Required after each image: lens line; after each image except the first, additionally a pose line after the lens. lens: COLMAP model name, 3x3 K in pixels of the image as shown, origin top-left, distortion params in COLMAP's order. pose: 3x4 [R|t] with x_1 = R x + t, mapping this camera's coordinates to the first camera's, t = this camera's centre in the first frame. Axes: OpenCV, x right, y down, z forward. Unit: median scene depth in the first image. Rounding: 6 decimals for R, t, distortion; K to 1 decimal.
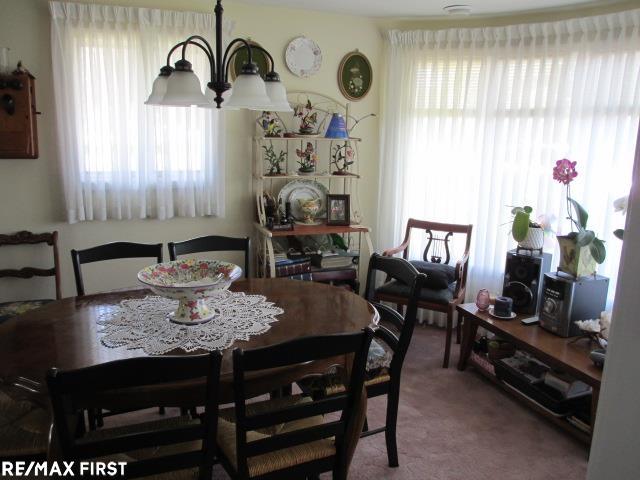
lens RADIAL K [[541.5, 0, 320.0], [0, 541.5, 241.8], [0, 0, 1]] dist [-0.061915, 0.049066]
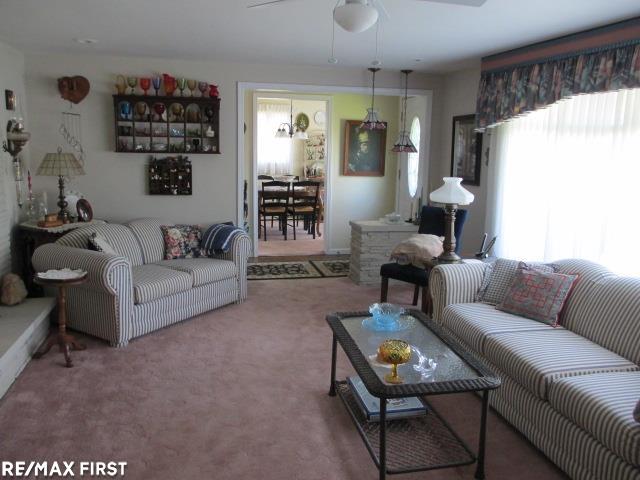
lens RADIAL K [[541.5, 0, 322.7], [0, 541.5, 241.0], [0, 0, 1]] dist [-0.061915, 0.049066]
pose [[0.992161, 0.017122, -0.123785, 0.342624], [-0.020889, 0.999355, -0.029196, 0.388005], [0.123206, 0.031553, 0.991879, -1.807701]]
